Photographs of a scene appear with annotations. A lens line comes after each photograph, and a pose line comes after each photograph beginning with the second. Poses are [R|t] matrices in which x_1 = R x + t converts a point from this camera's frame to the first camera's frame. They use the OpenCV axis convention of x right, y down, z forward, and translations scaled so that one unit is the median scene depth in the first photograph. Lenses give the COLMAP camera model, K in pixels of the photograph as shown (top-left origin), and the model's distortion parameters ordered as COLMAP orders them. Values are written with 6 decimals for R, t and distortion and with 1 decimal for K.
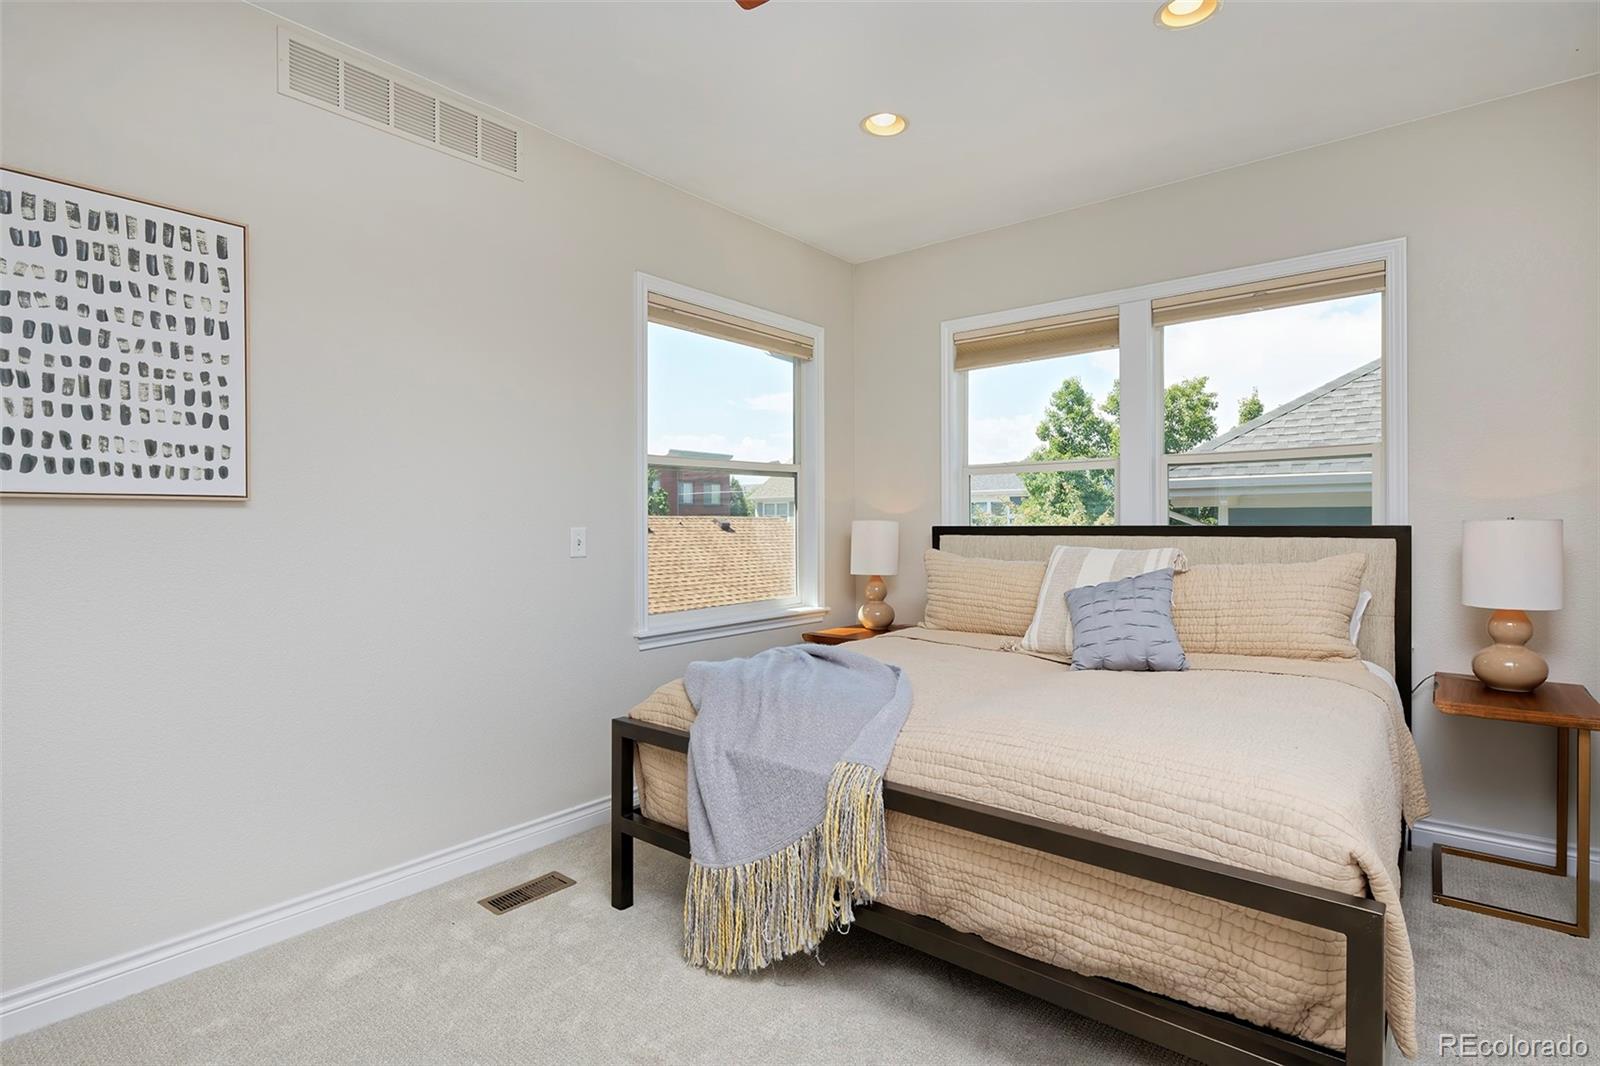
lens RADIAL K [[802.5, 0, 799.4], [0, 802.5, 527.7], [0, 0, 1]] dist [0.005534, 0.000877]
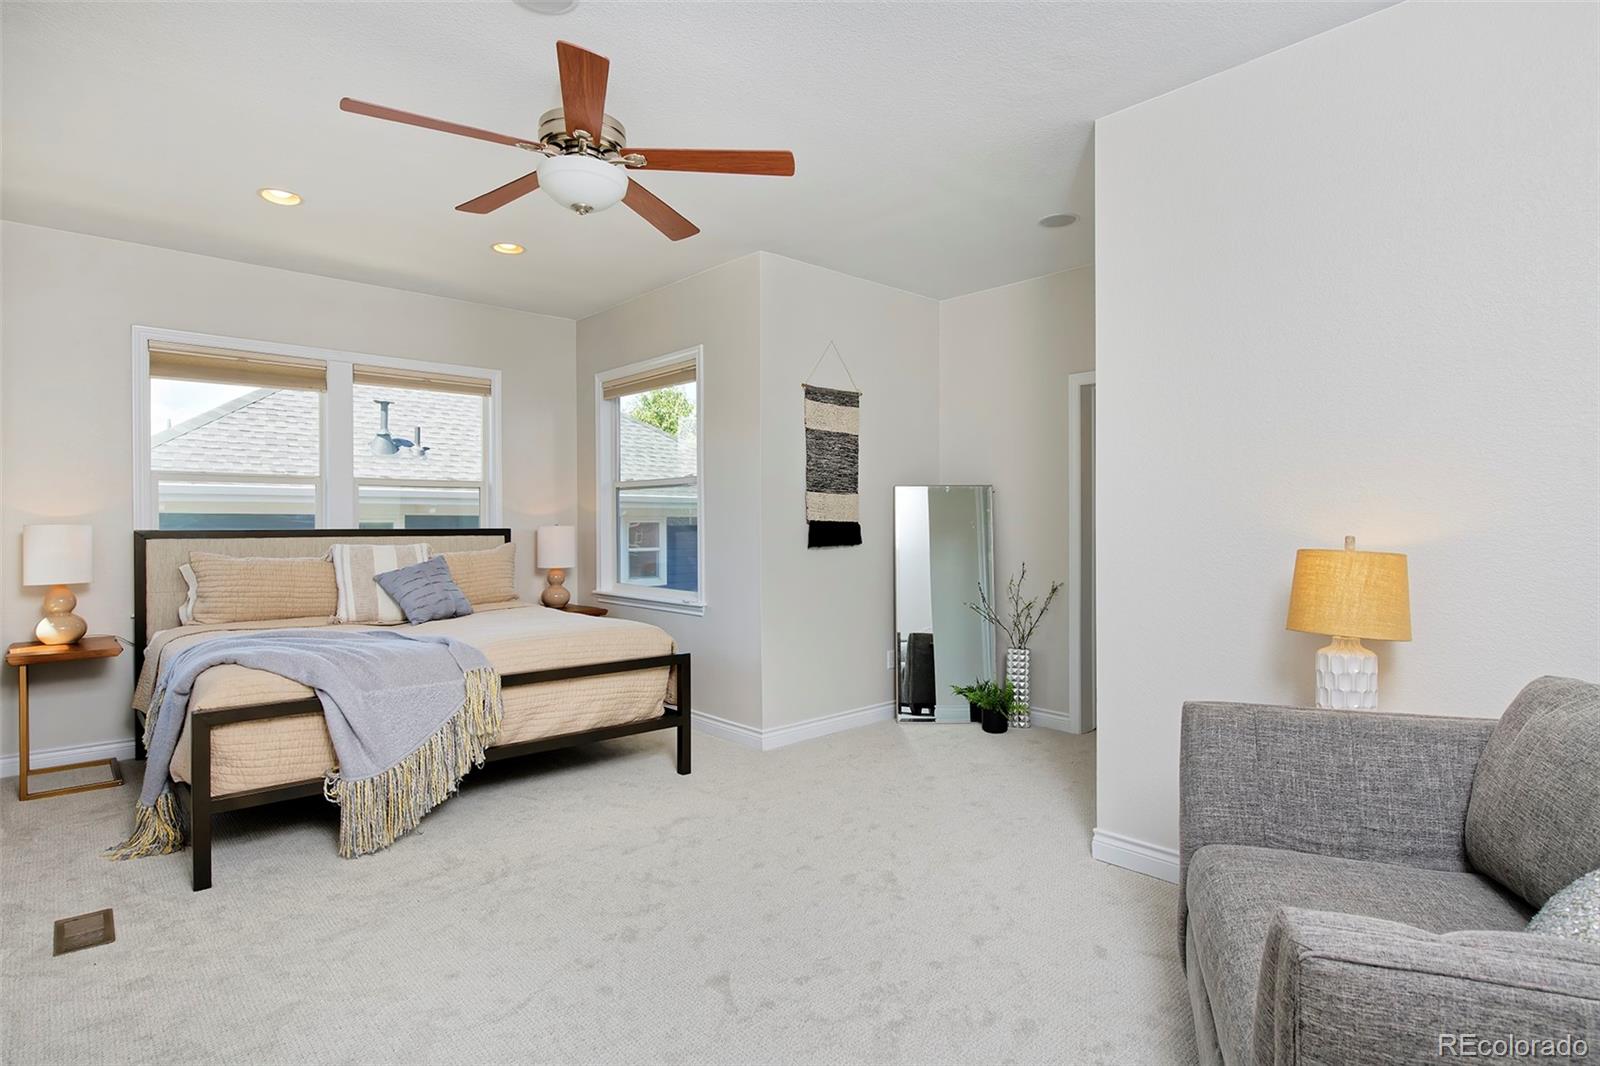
lens RADIAL K [[804.1, 0, 800.9], [0, 804.1, 528.2], [0, 0, 1]] dist [-0.014427, 0.000705]
pose [[0.168606, -0.002196, 0.985681, -0.761779], [0.007056, 0.999975, 0.001021, 0.000092], [-0.985658, 0.006783, 0.168618, 0.023233]]
